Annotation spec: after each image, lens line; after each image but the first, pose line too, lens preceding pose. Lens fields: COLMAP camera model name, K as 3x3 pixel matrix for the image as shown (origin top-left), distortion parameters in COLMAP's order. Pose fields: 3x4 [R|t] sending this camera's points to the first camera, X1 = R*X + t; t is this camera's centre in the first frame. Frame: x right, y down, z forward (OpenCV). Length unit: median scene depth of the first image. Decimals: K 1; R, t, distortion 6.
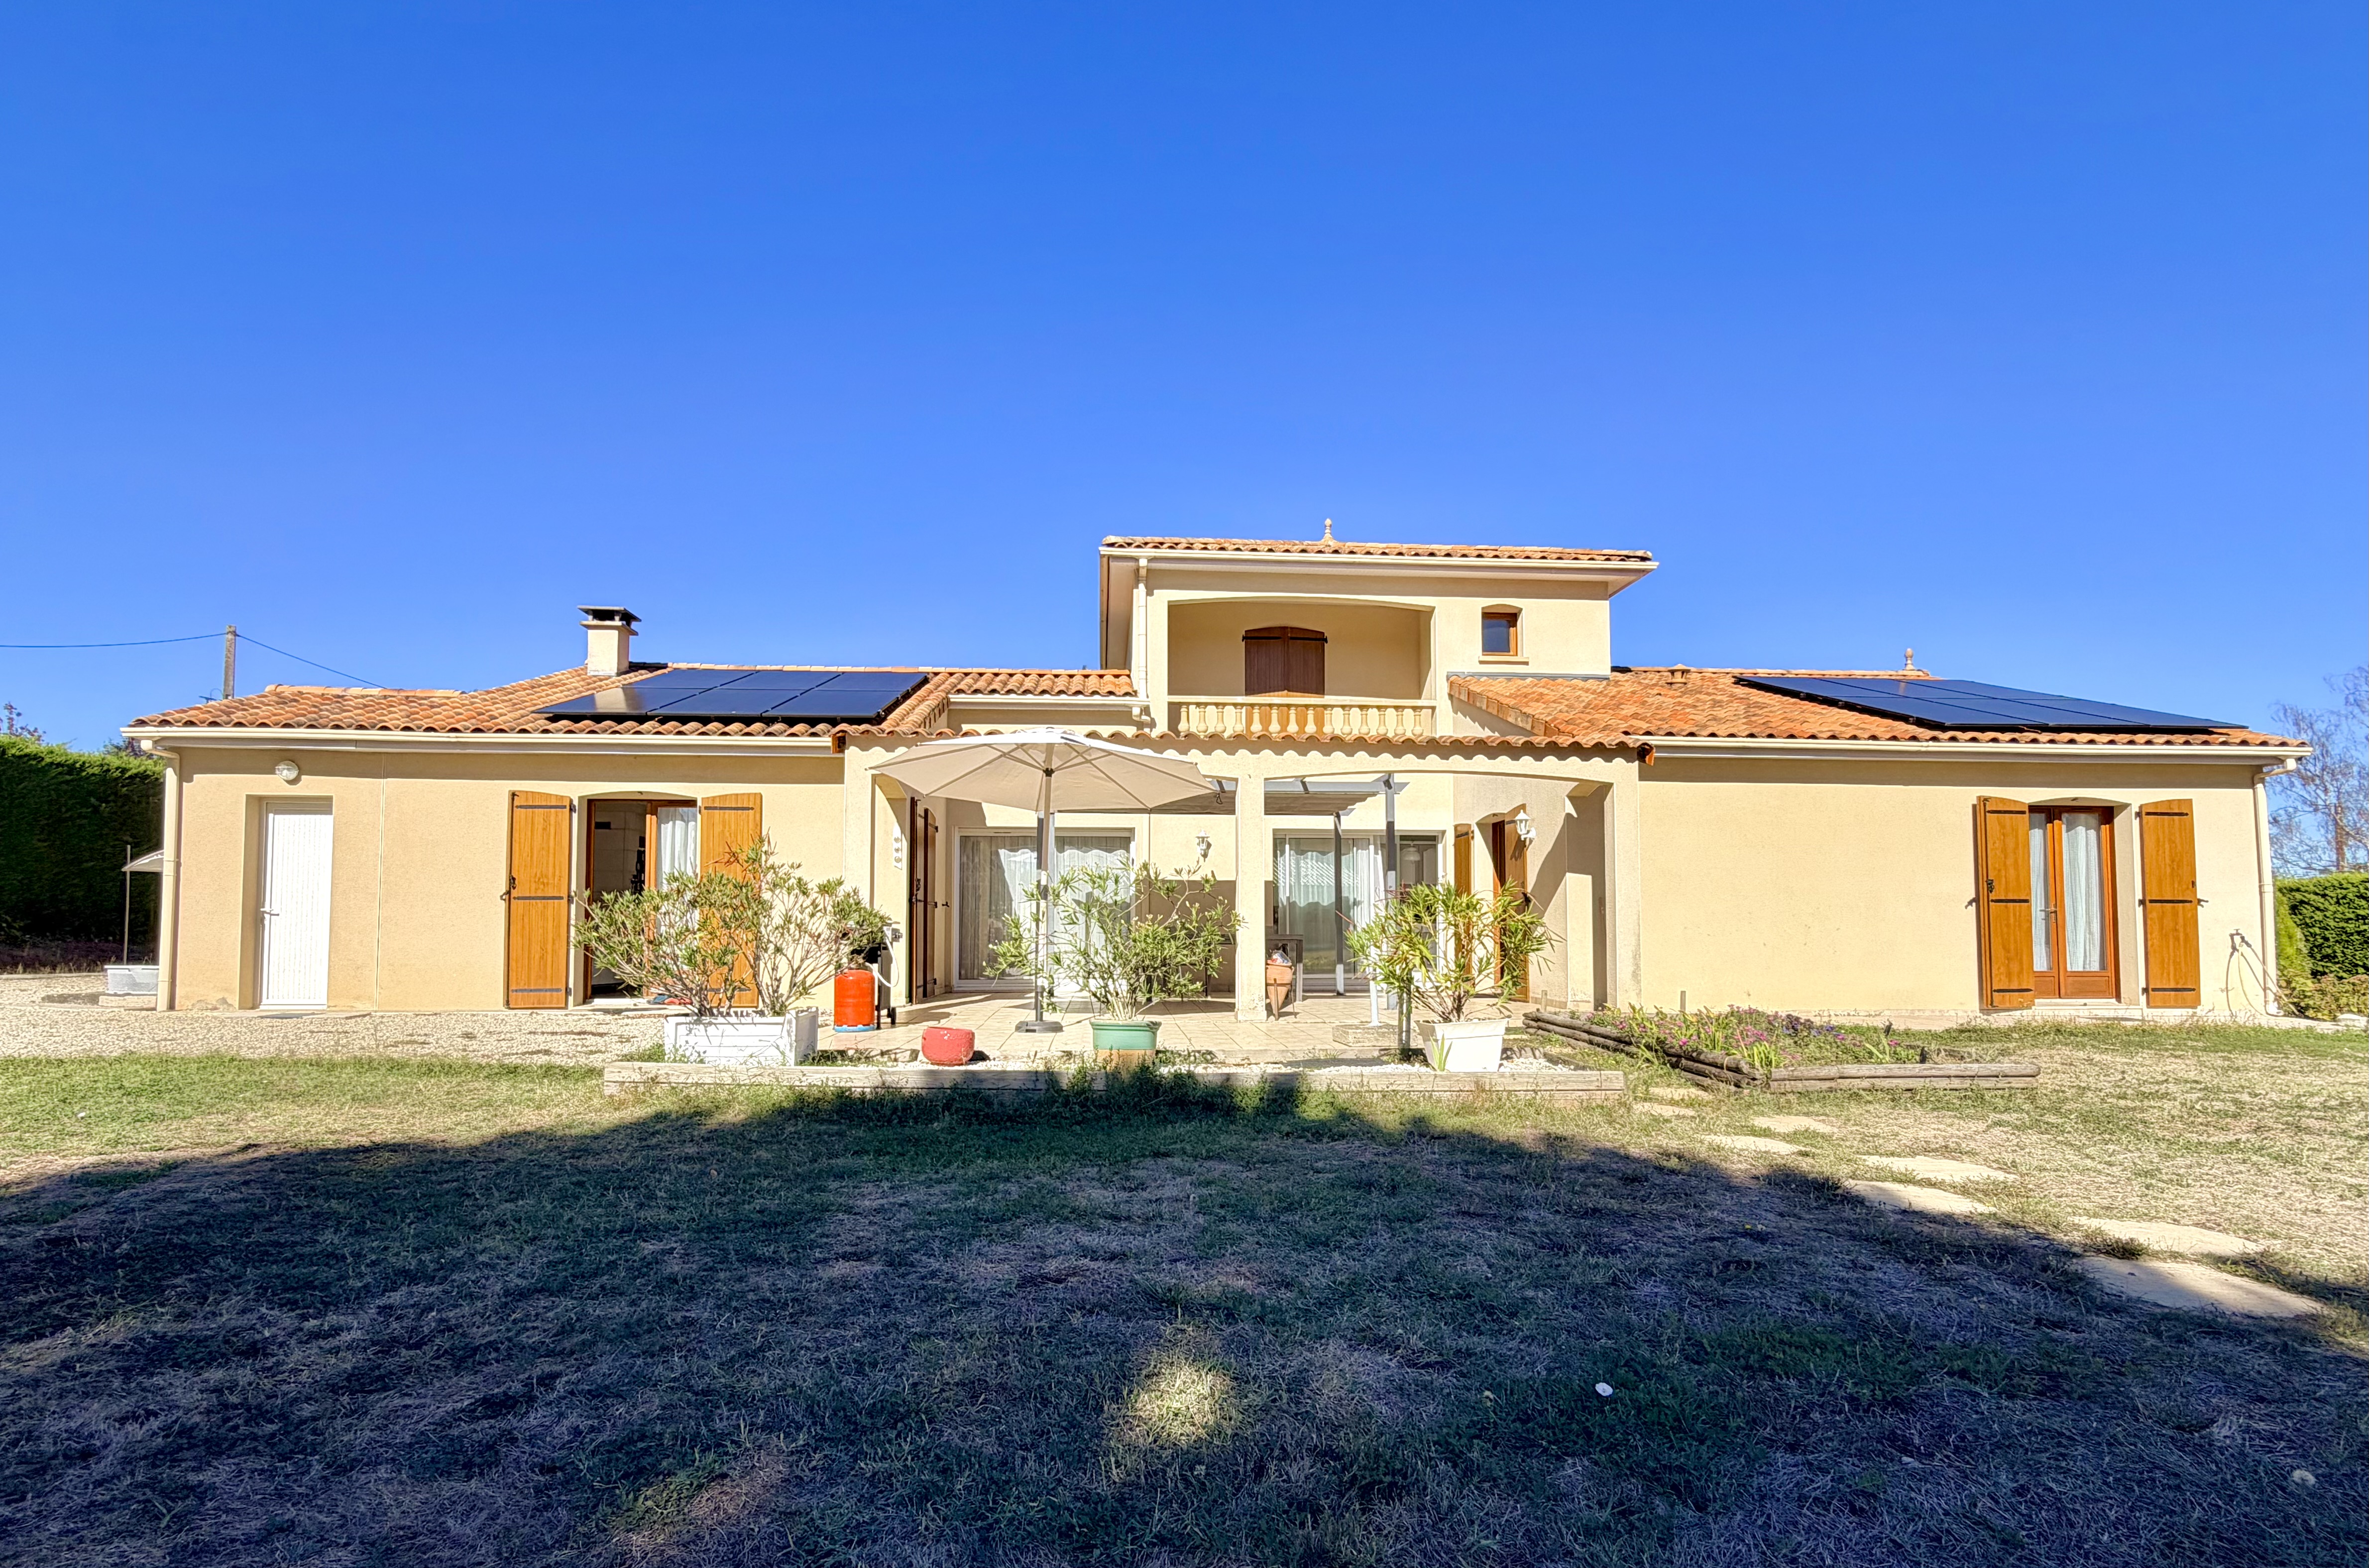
lens RADIAL K [[1133.0, 0, 1189.1], [0, 1133.0, 875.7], [0, 0, 1]] dist [0.001450, 0.000072]
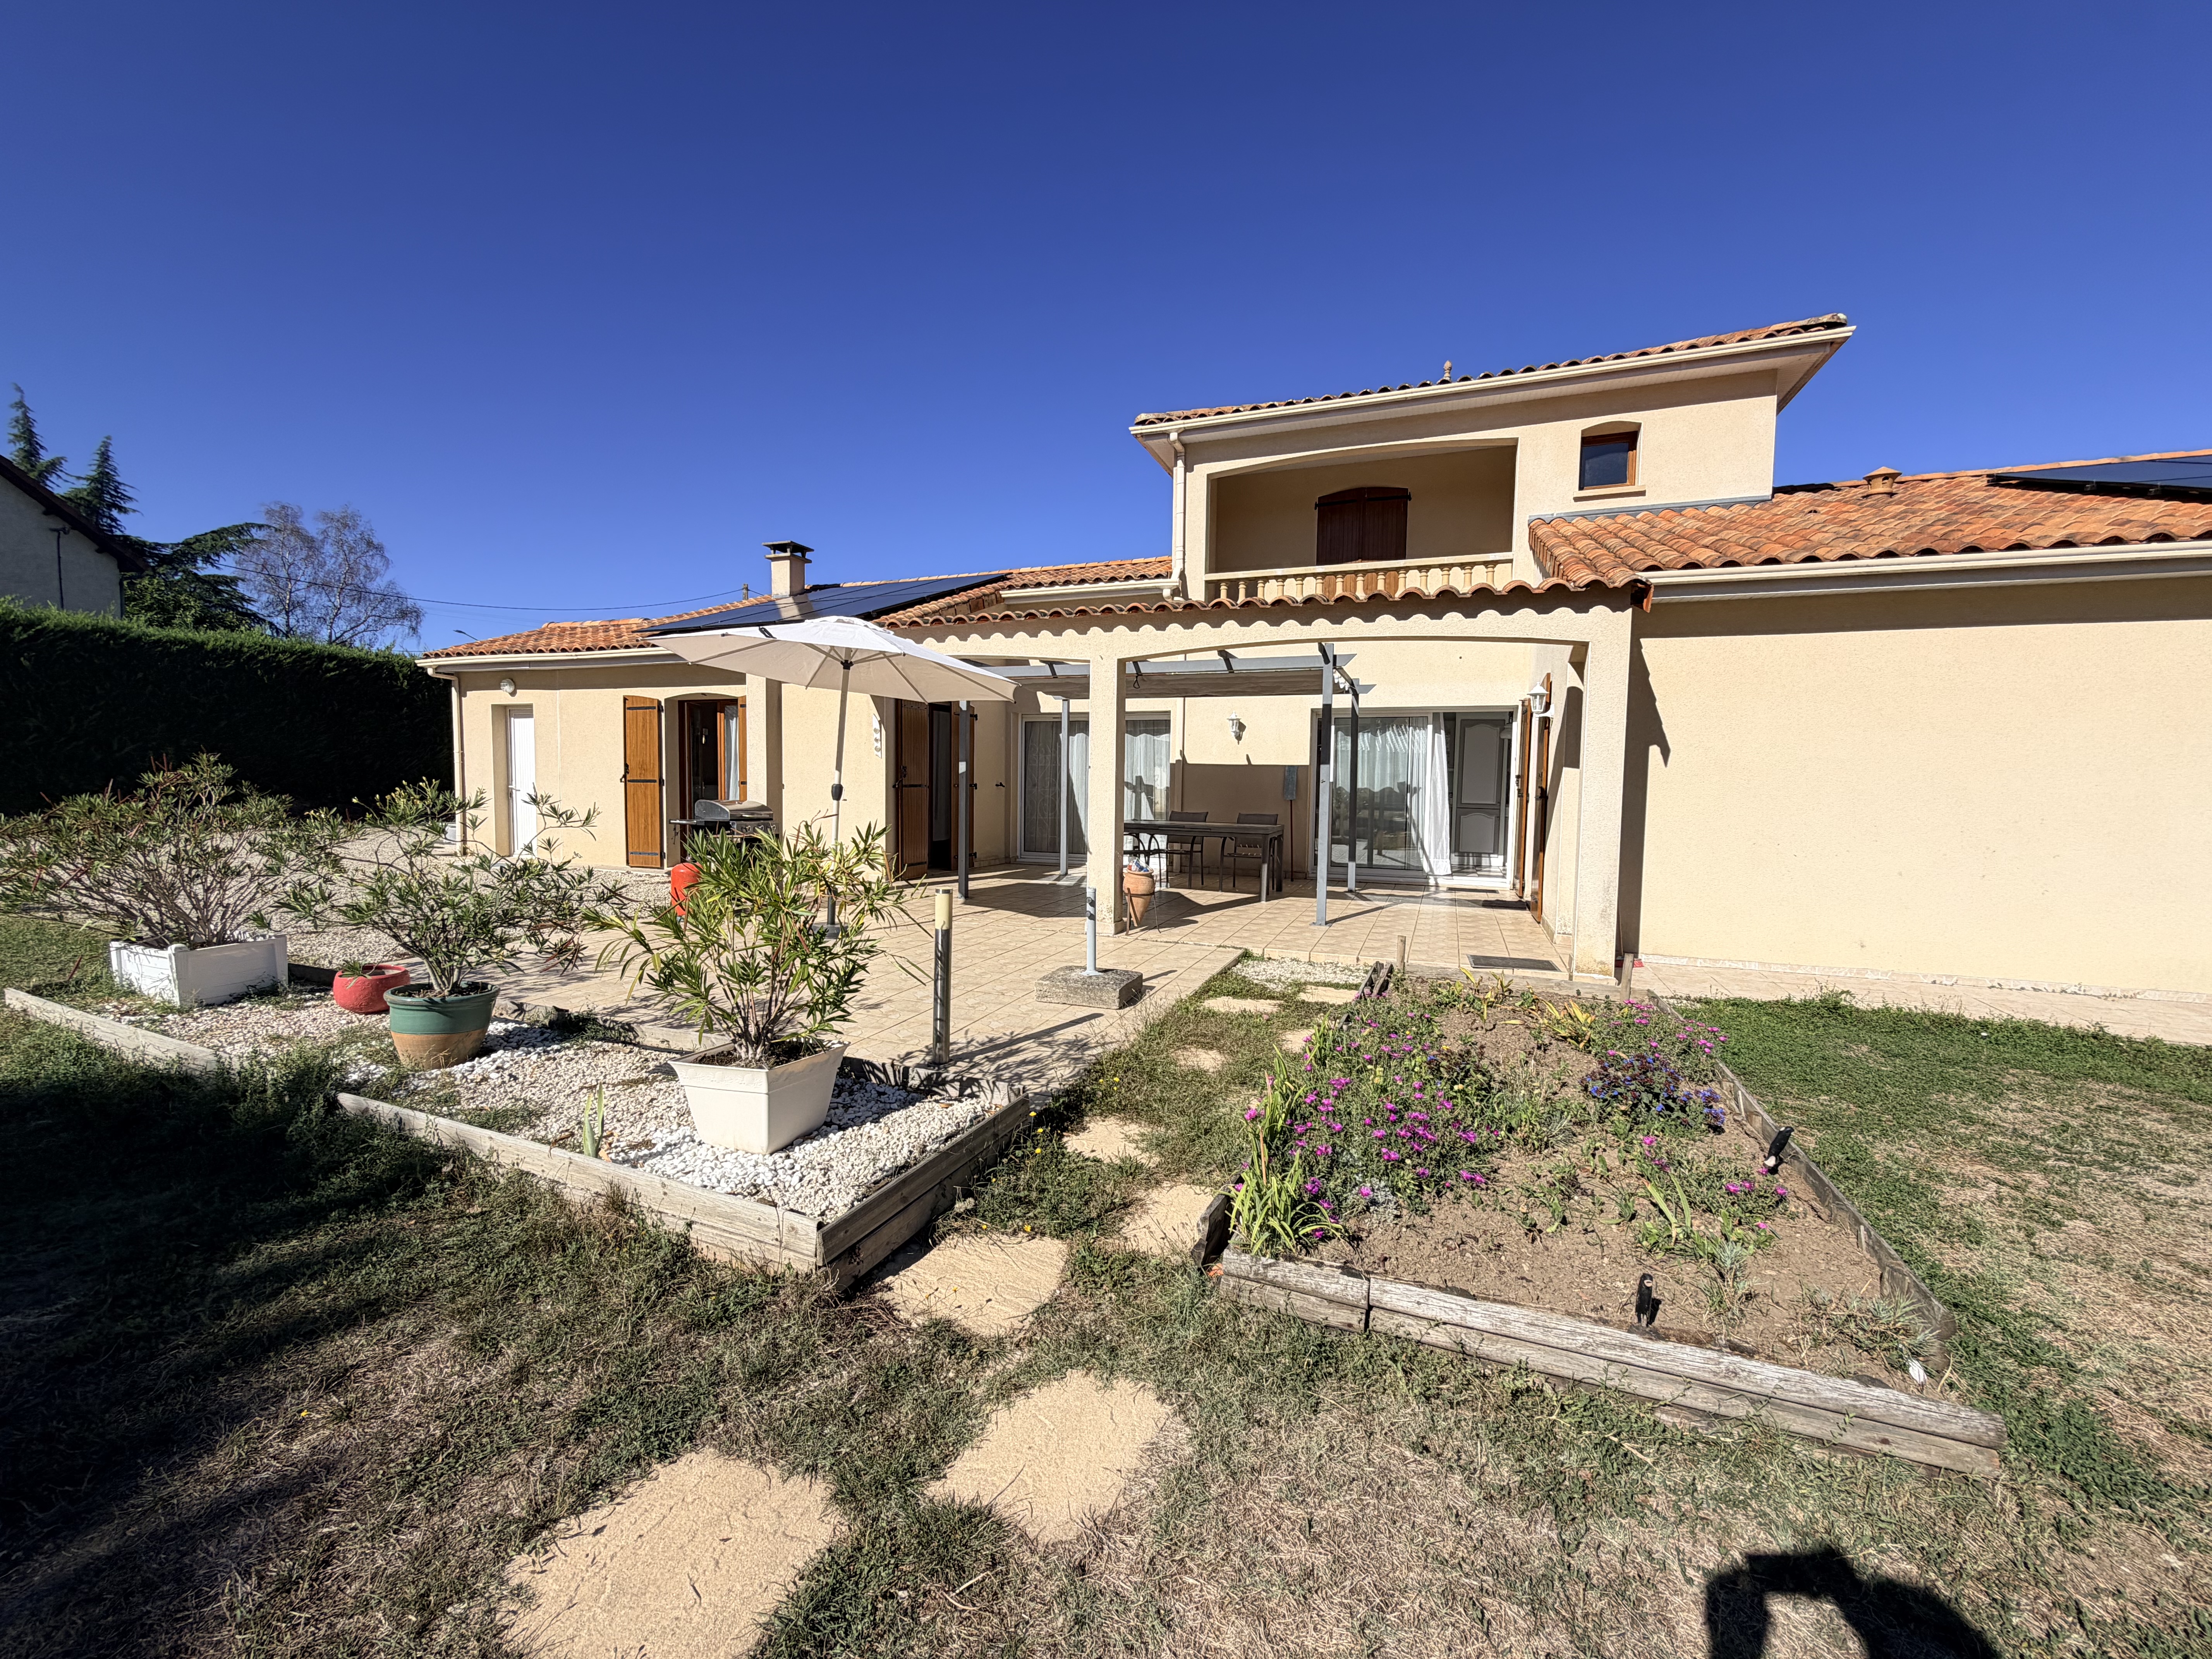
lens RADIAL K [[881.2, 0, 1094.5], [0, 881.2, 827.5], [0, 0, 1]] dist [0.002391, -0.001309]
pose [[0.899081, 0.036734, -0.436238, 0.241164], [0.006760, 0.995190, 0.097733, -0.016888], [0.437730, -0.090819, 0.894508, 0.262760]]
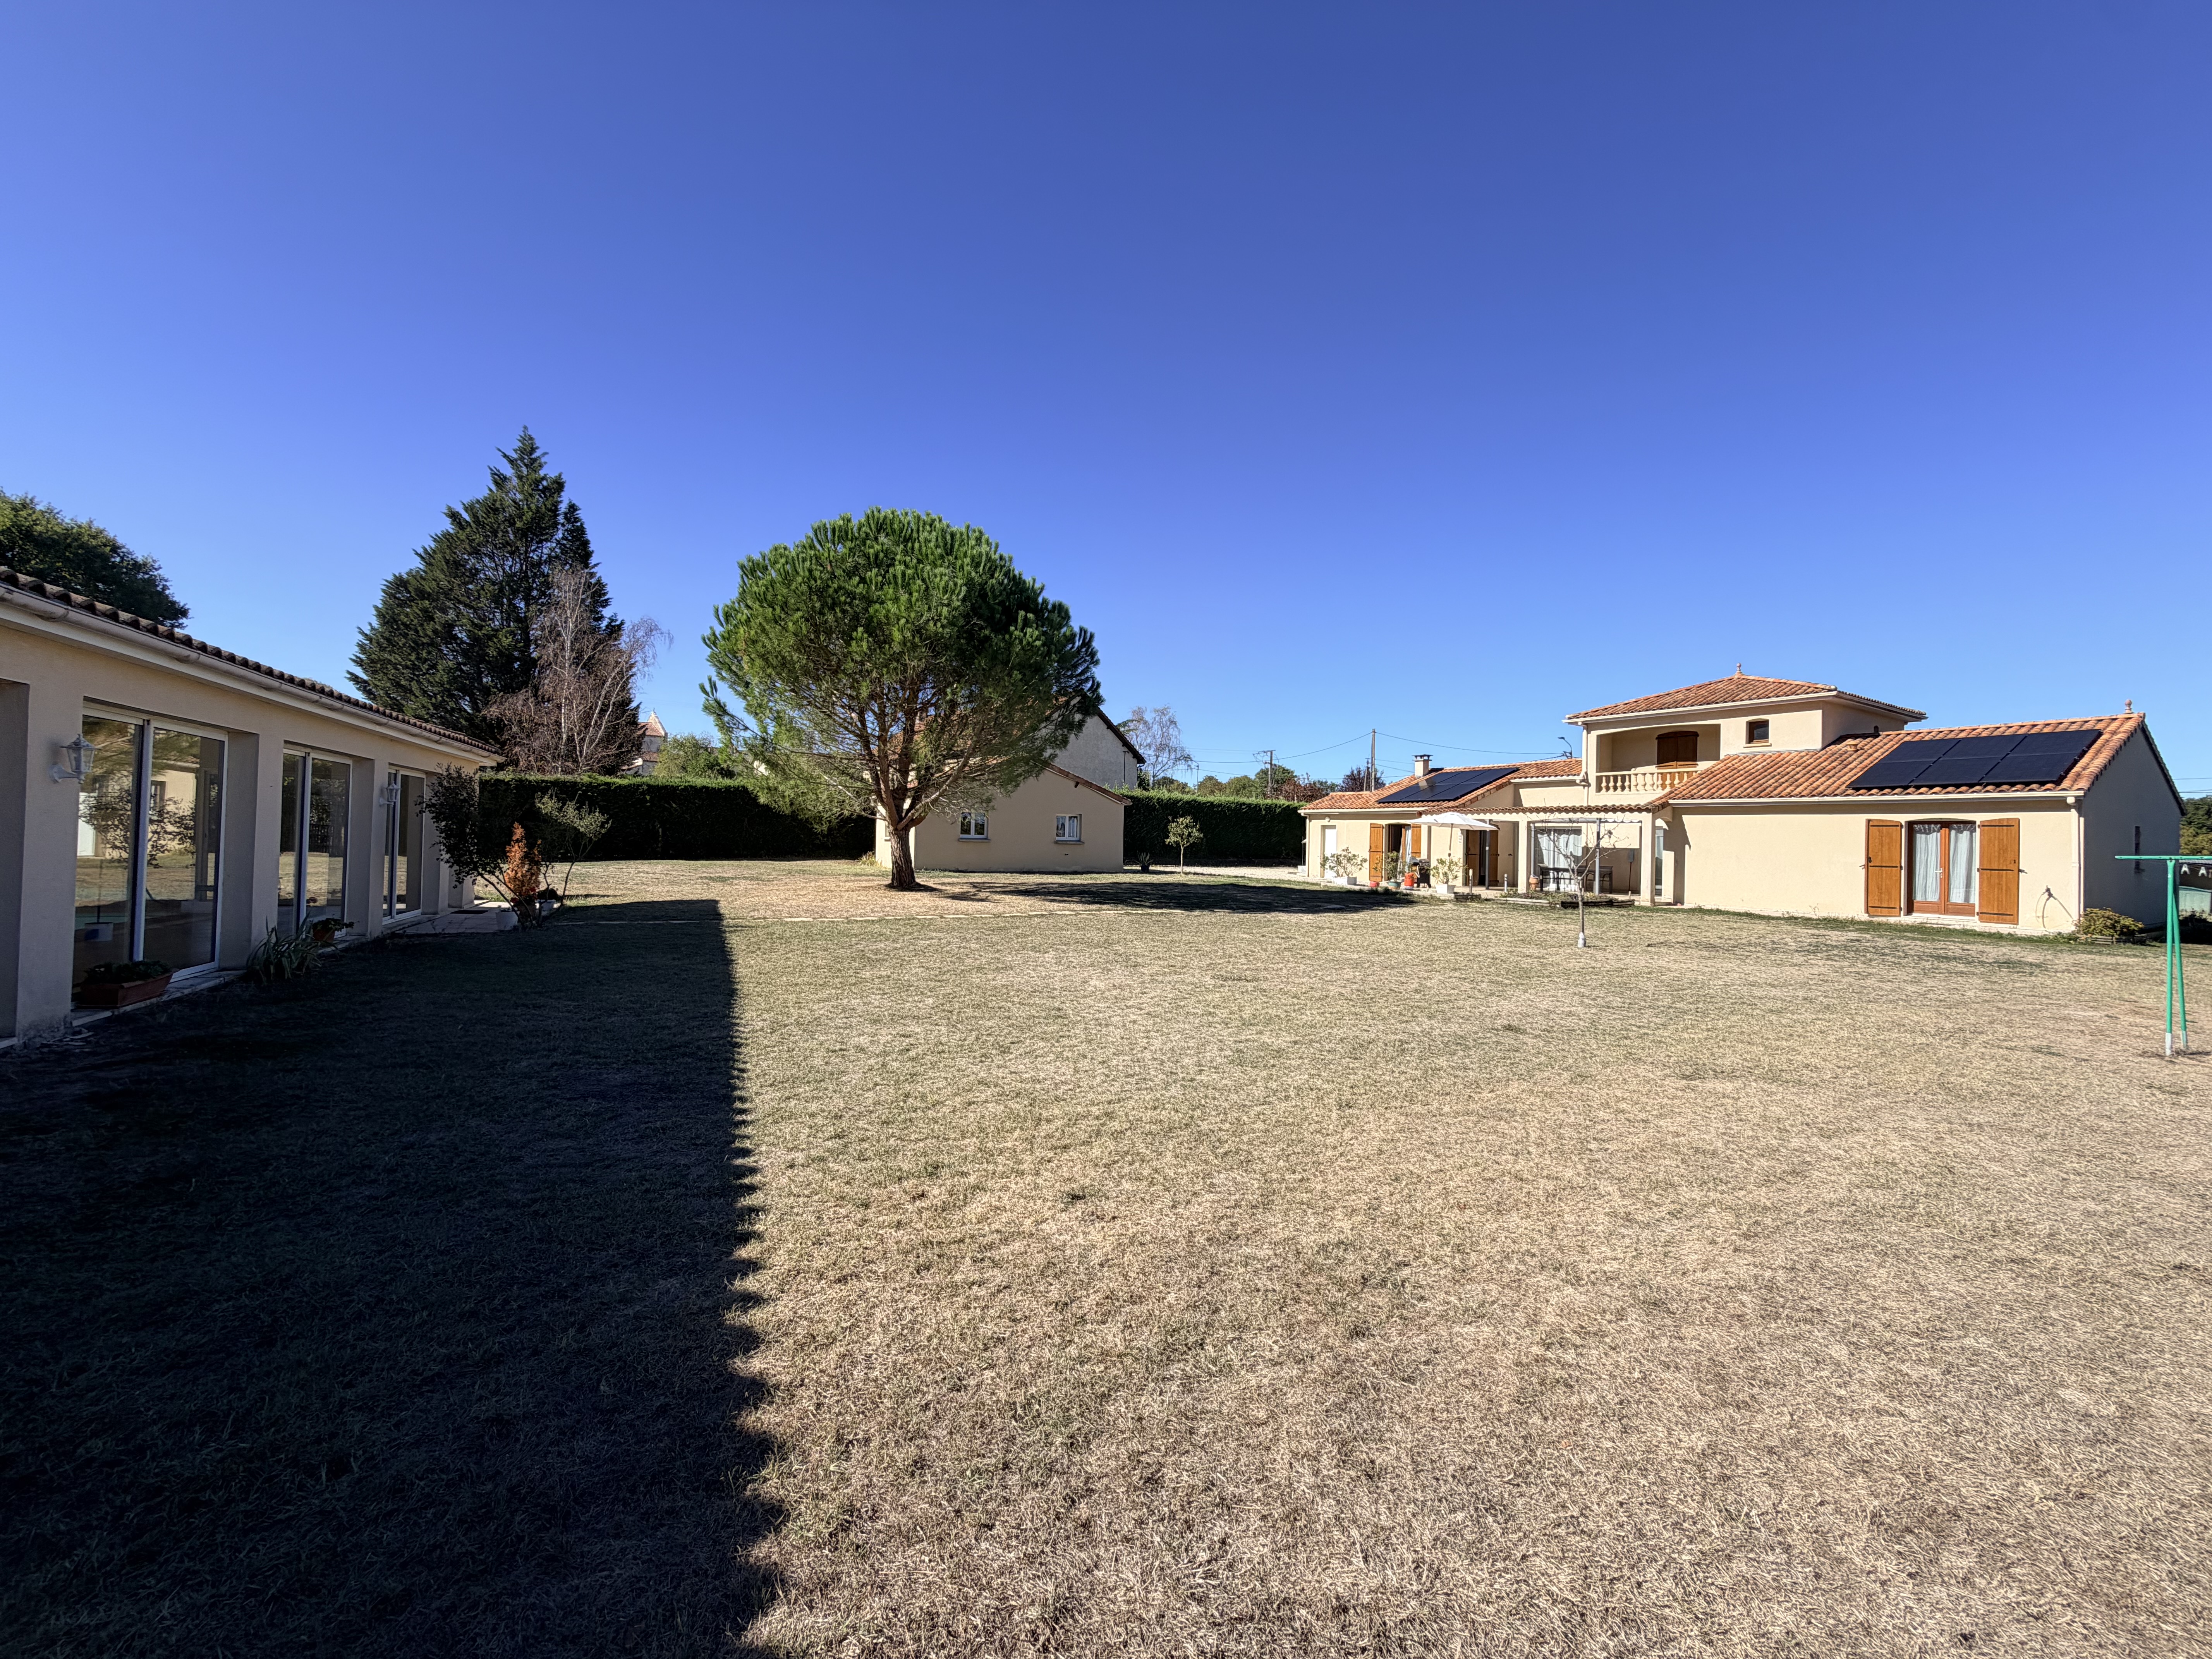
lens RADIAL K [[881.2, 0, 1101.7], [0, 881.2, 831.4], [0, 0, 1]] dist [0.002391, -0.001309]
pose [[0.473331, 0.000099, -0.880885, 1.209152], [0.018167, 0.999786, 0.009874, -0.072122], [0.880697, -0.020676, 0.473228, -0.906490]]
